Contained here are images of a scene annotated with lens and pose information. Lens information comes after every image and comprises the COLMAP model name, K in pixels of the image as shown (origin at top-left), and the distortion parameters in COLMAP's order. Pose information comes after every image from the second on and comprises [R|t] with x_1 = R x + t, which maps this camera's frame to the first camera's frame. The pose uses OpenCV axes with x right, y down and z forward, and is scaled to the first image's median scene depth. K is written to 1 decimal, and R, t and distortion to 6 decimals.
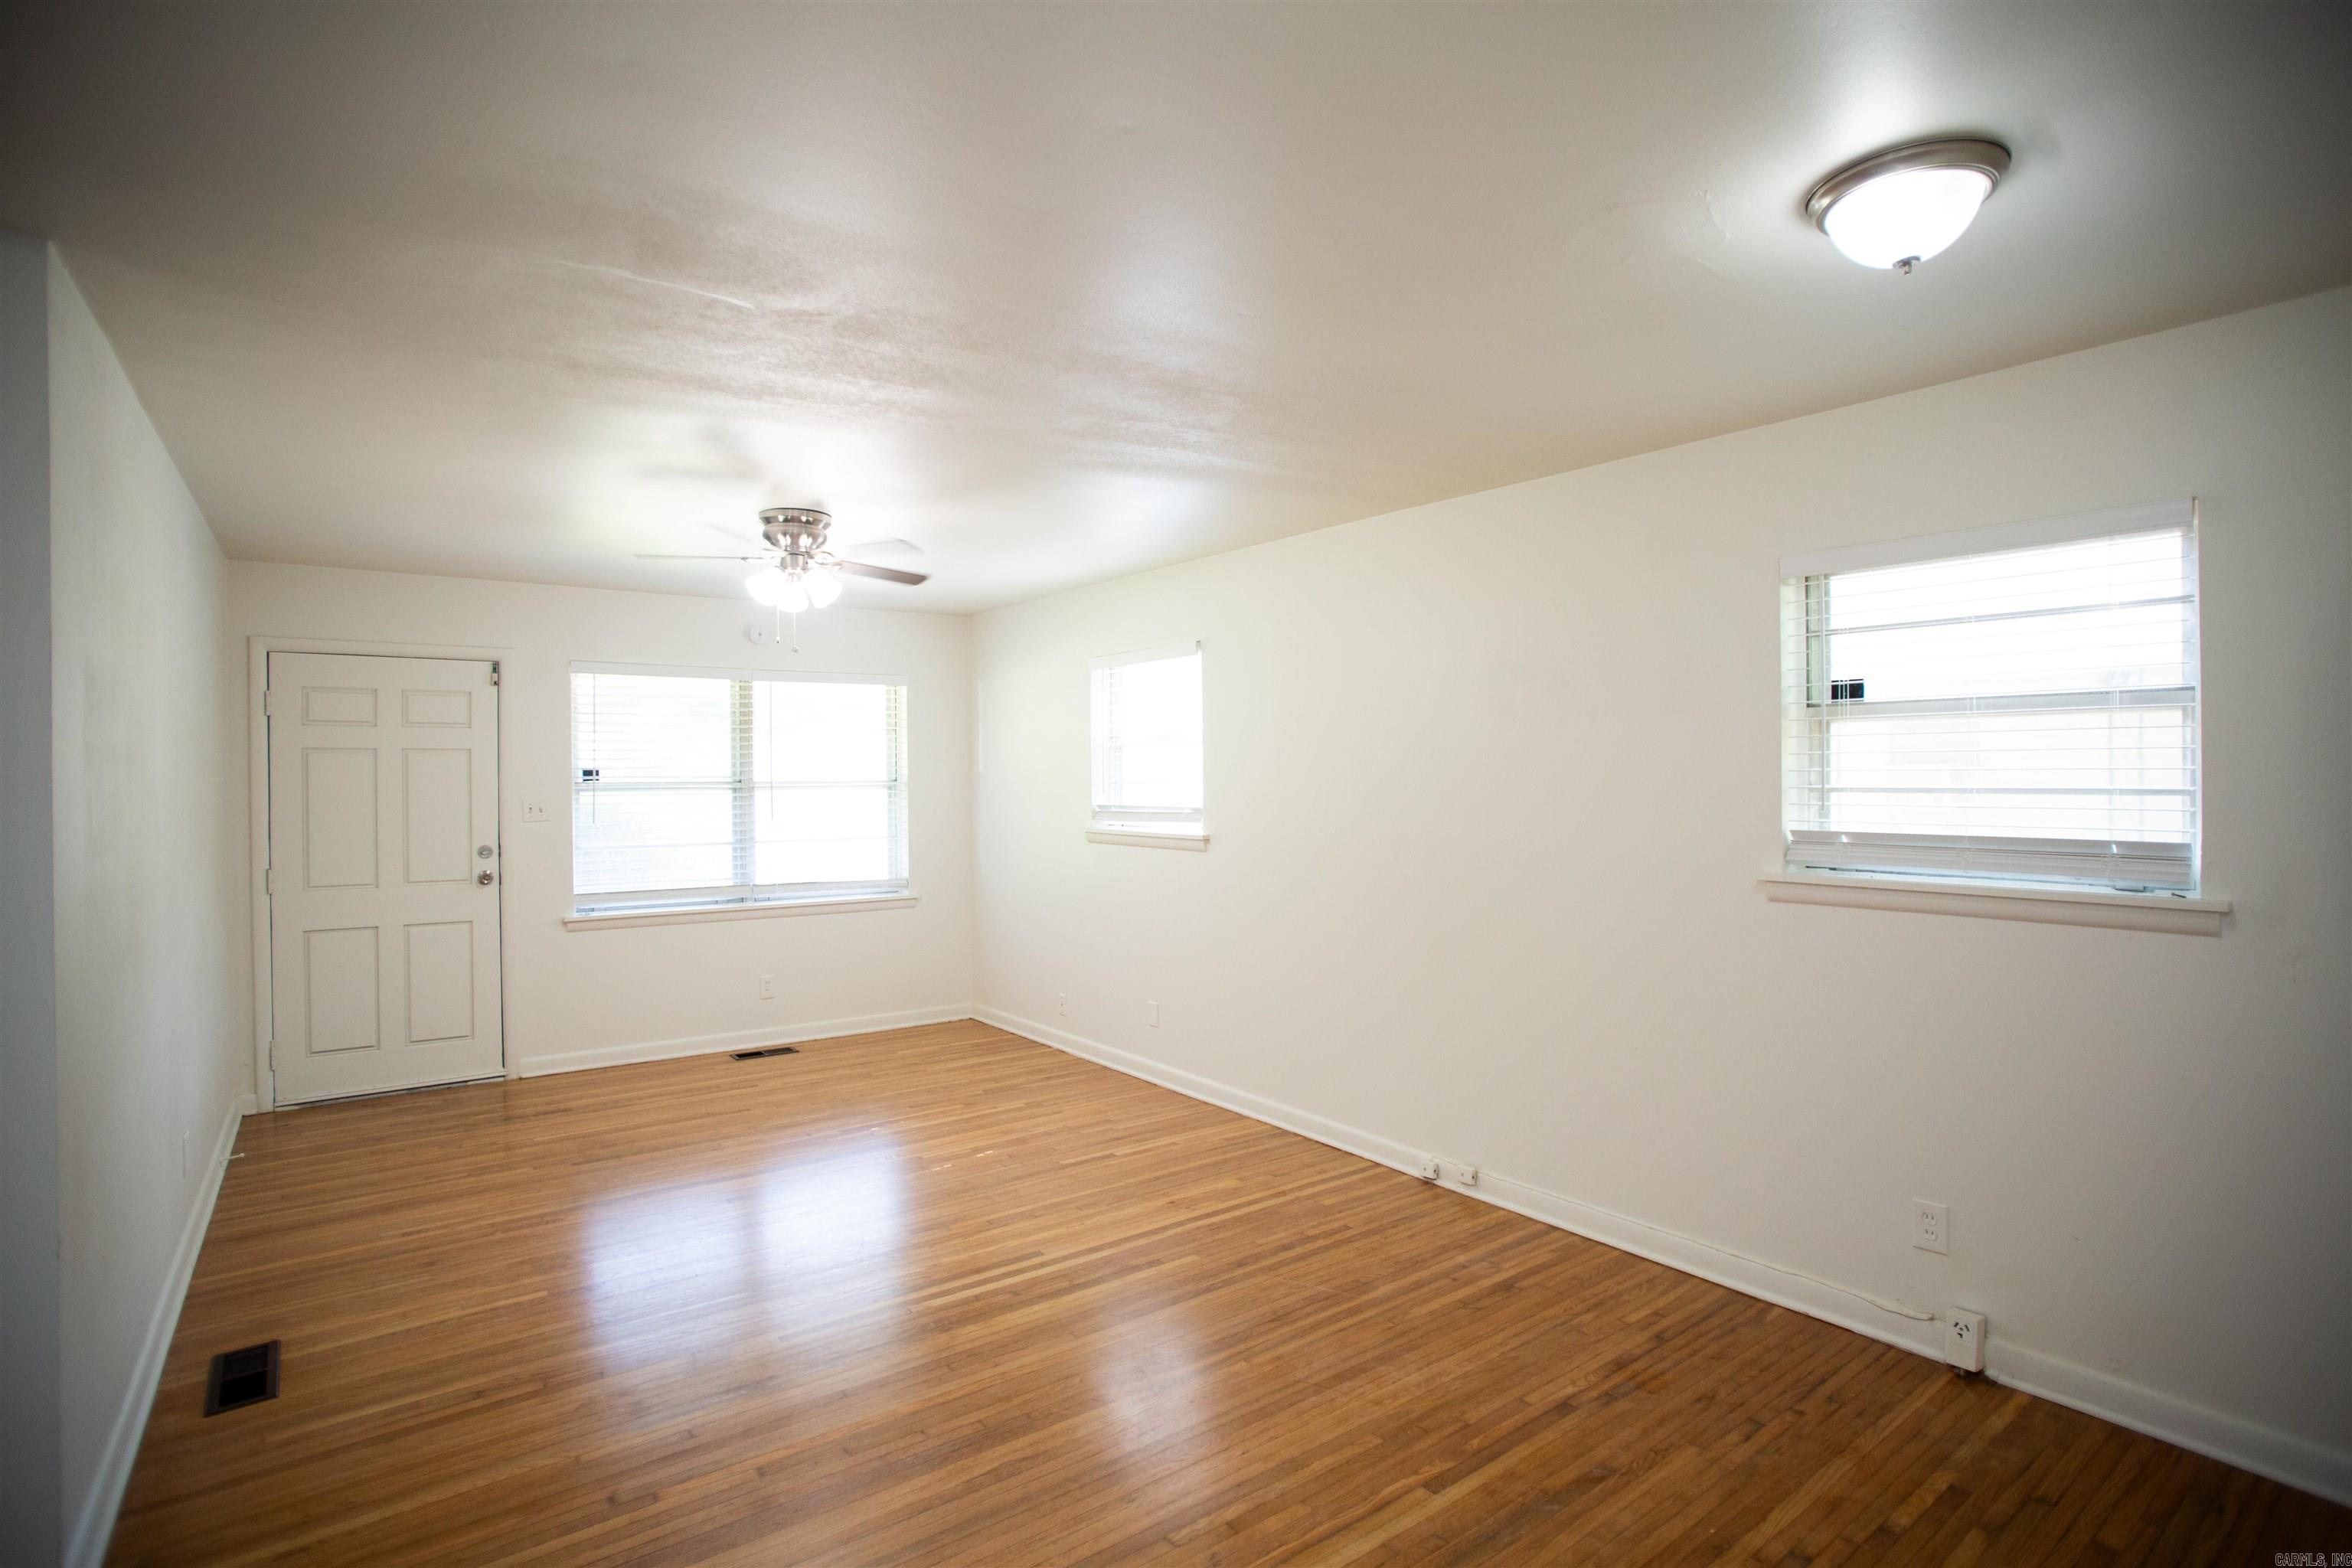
lens RADIAL K [[1159.3, 0, 1150.9], [0, 1159.3, 766.7], [0, 0, 1]] dist [-0.070525, 0.025331]
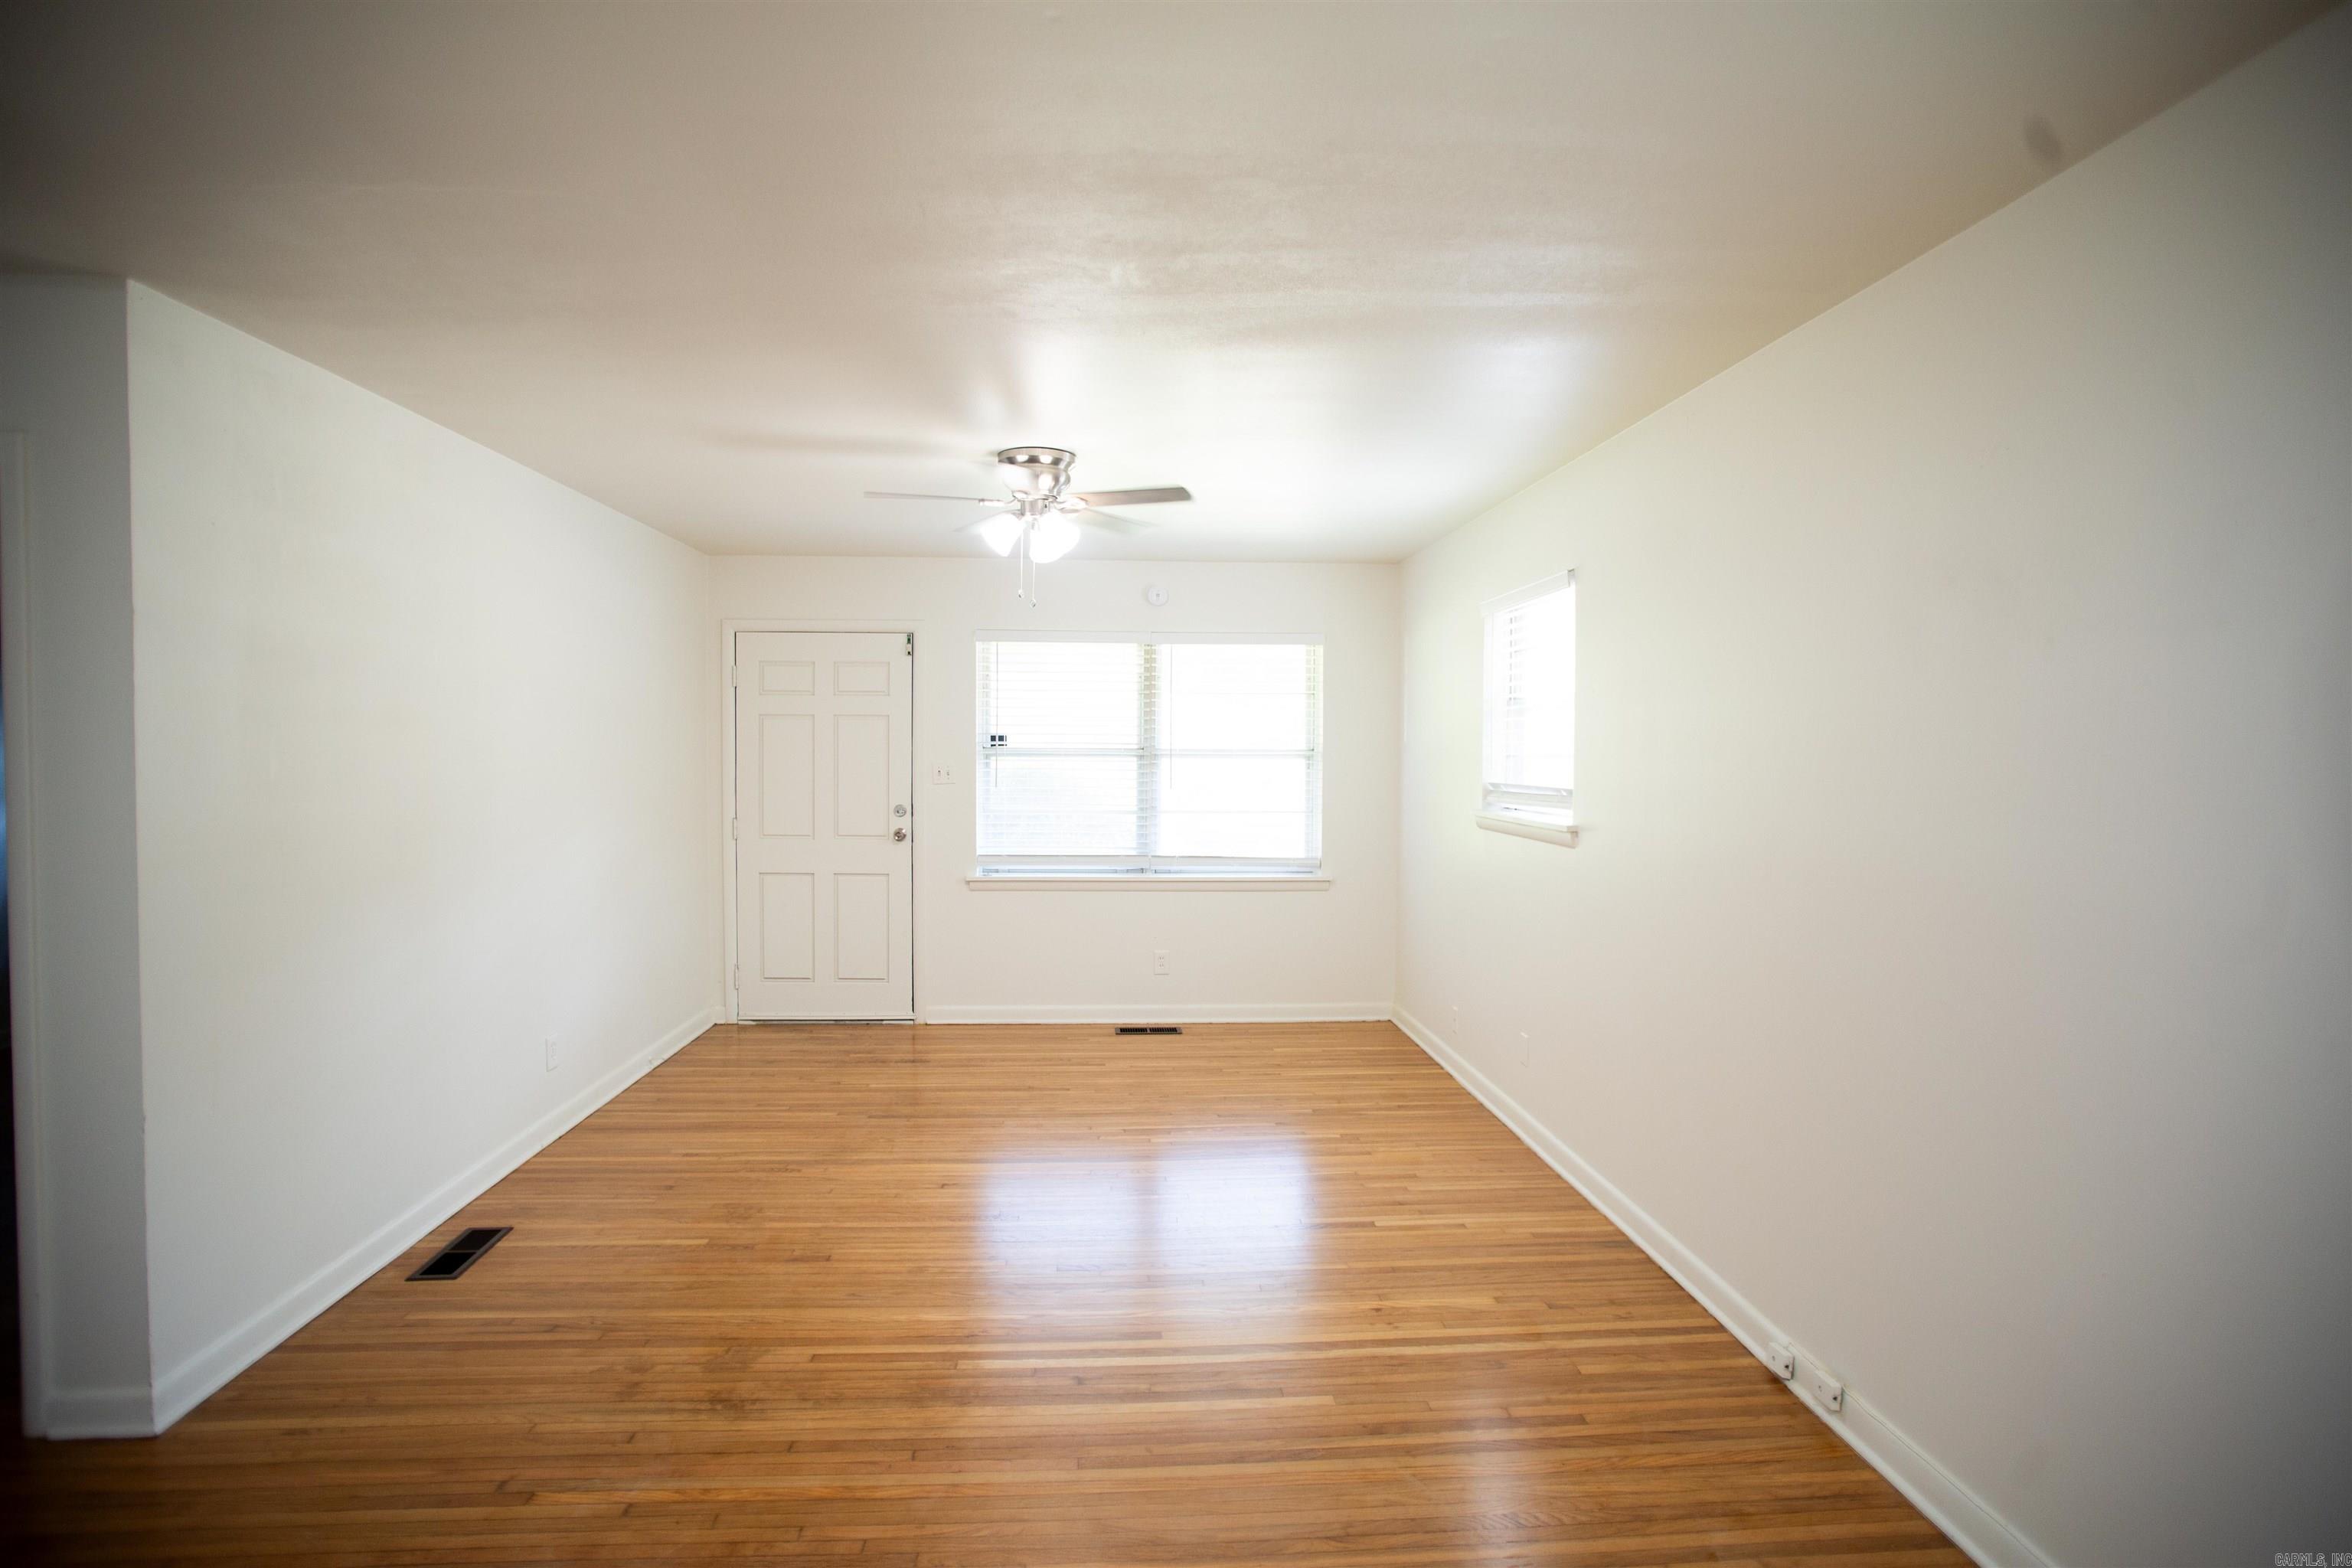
lens RADIAL K [[1159.3, 0, 1123.8], [0, 1159.3, 763.0], [0, 0, 1]] dist [-0.070525, 0.025331]
pose [[0.838922, 0.018880, -0.543923, 0.206438], [-0.007892, 0.999715, 0.022530, 0.003739], [0.544194, -0.014608, 0.838832, 0.213171]]
